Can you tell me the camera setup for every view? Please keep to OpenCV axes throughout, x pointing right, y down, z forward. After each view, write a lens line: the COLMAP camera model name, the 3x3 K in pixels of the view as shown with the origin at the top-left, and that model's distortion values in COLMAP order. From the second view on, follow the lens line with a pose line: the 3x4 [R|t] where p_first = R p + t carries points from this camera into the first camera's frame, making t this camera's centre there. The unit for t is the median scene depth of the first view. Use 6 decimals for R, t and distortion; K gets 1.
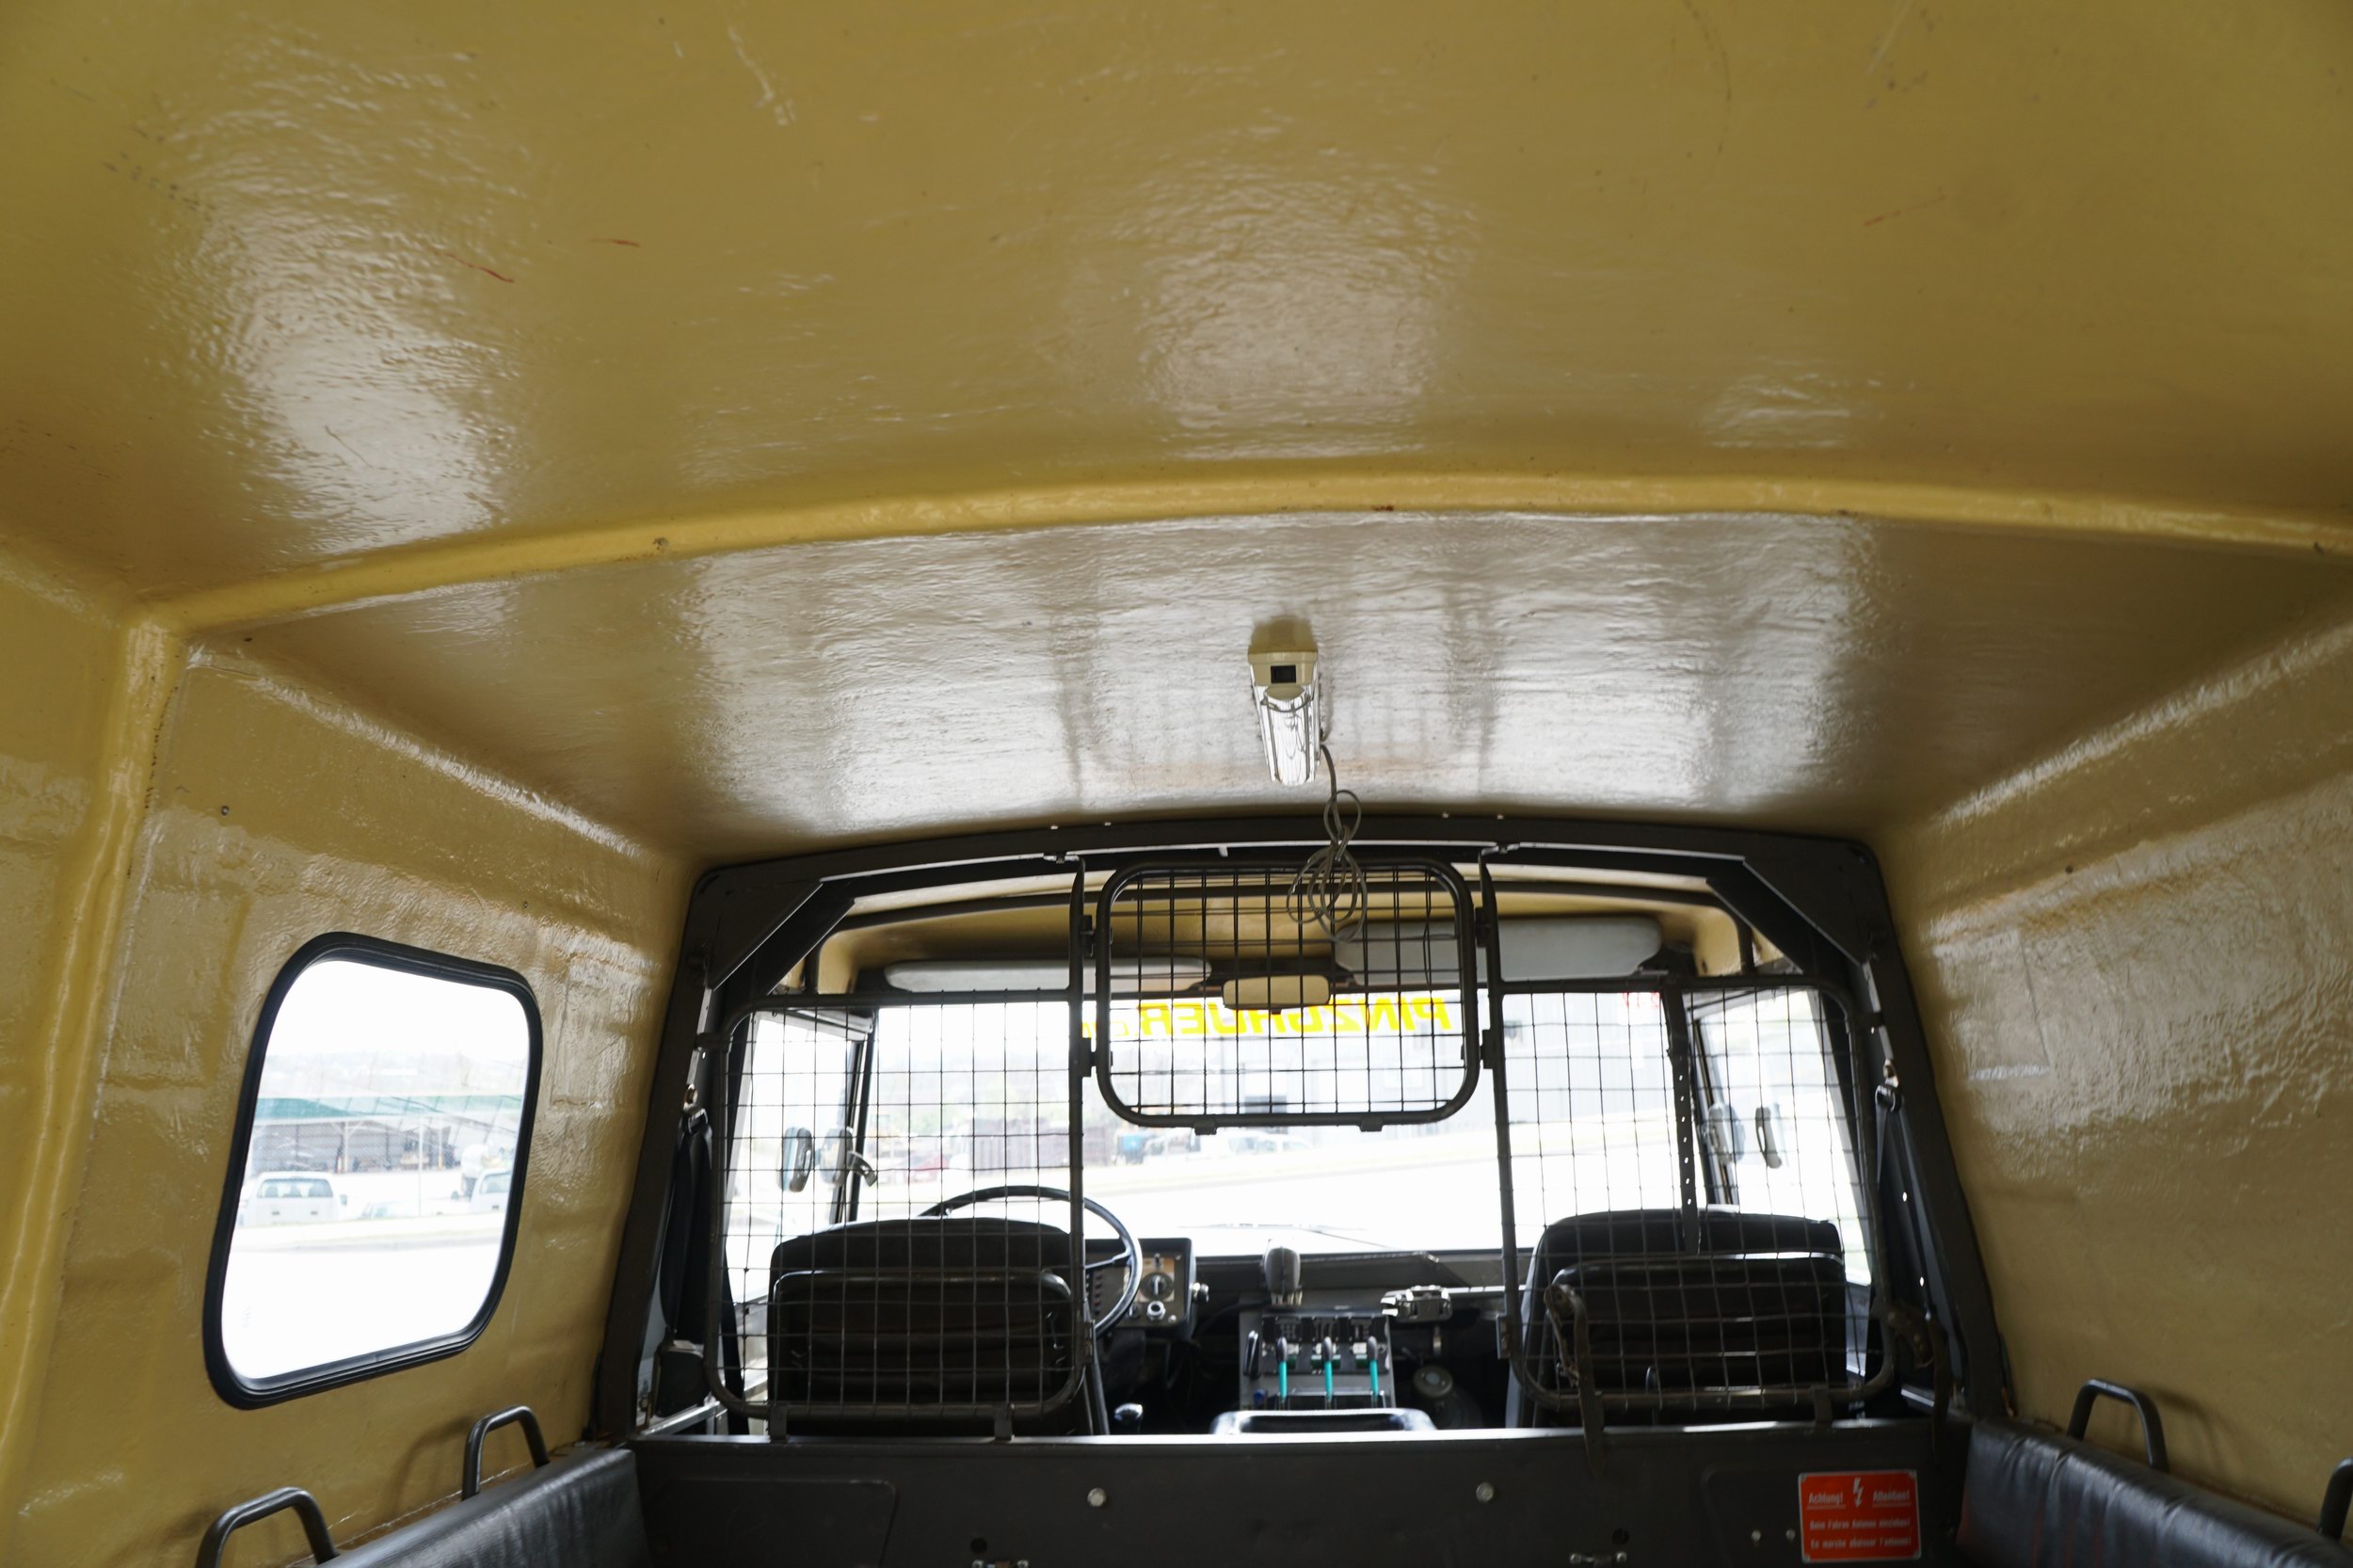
lens RADIAL K [[1897.8, 0, 1177.6], [0, 1897.8, 774.8], [0, 0, 1]] dist [-0.176483, 0.132659]
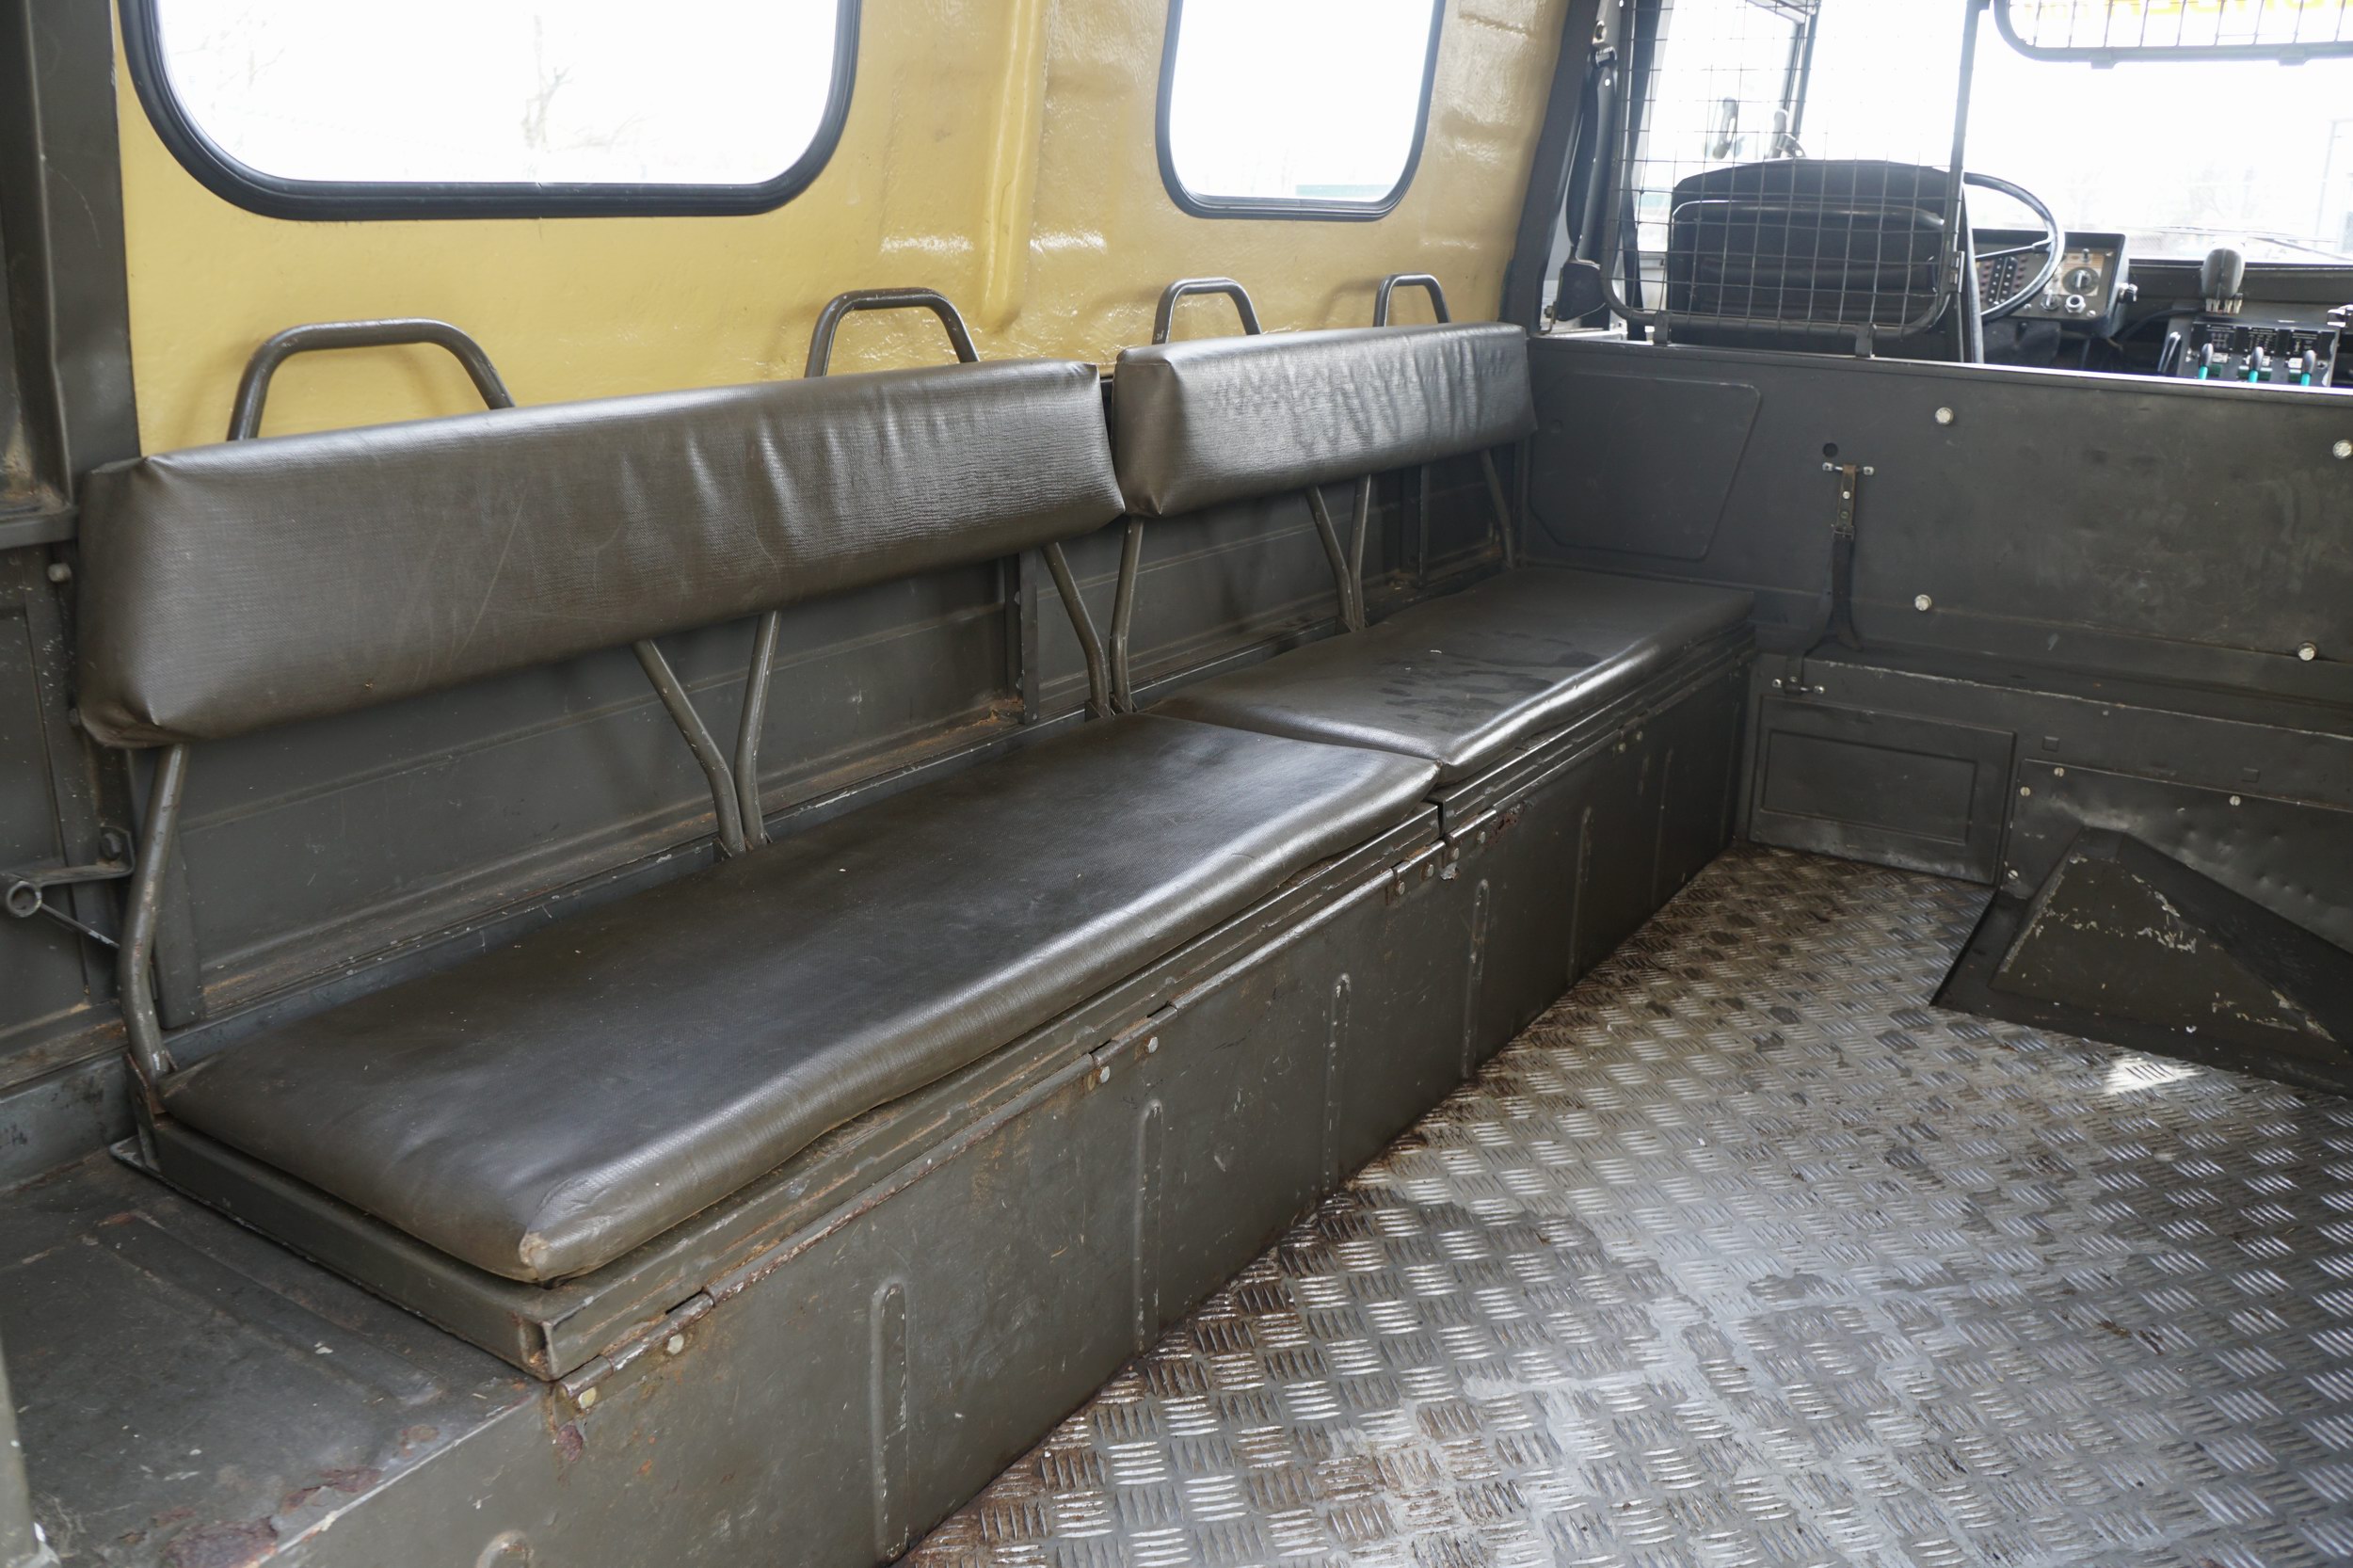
lens RADIAL K [[1897.8, 0, 1171.7], [0, 1897.8, 780.2], [0, 0, 1]] dist [-0.176483, 0.132659]
pose [[0.864763, 0.169604, -0.472672, 0.104588], [0.066672, 0.894133, 0.442810, 0.075380], [0.497735, -0.414439, 0.761906, -0.116925]]
